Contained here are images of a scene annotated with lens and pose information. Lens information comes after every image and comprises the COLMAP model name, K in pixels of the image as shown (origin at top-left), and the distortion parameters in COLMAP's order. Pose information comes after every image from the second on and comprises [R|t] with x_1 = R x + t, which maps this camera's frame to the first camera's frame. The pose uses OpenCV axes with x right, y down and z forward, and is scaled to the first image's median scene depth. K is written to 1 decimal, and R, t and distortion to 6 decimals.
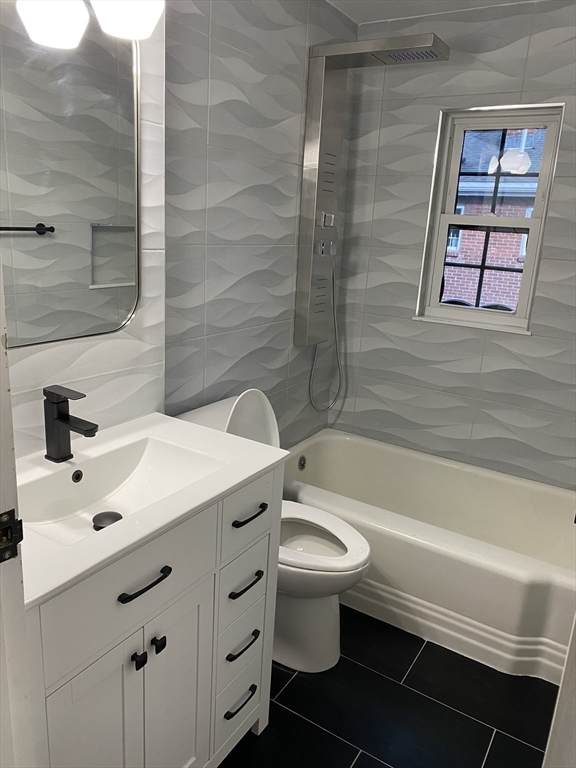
lens RADIAL K [[588.7, 0, 286.7], [0, 588.7, 387.6], [0, 0, 1]] dist [0.071074, -0.072601]
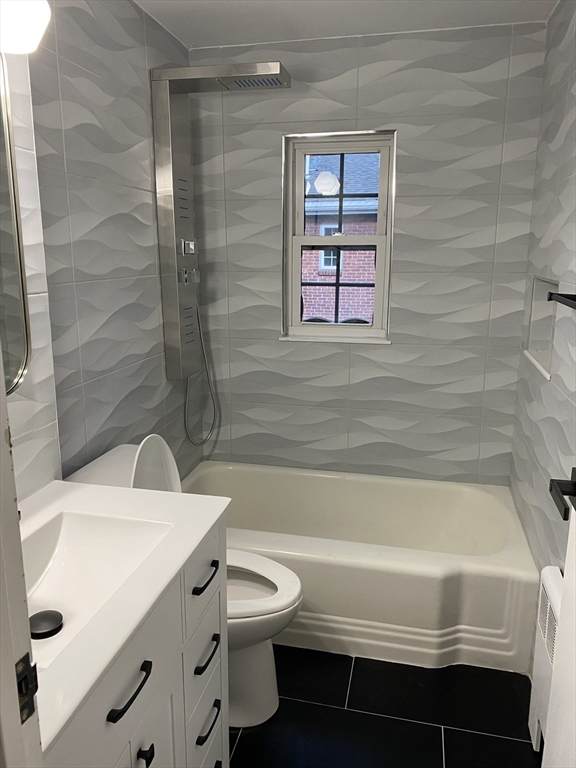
lens RADIAL K [[588.7, 0, 286.7], [0, 588.7, 387.6], [0, 0, 1]] dist [0.071074, -0.072601]
pose [[0.943432, -0.128516, 0.305645, -0.104085], [0.138873, 0.990234, -0.012289, -0.023492], [-0.301080, 0.054040, 0.952066, 0.049066]]
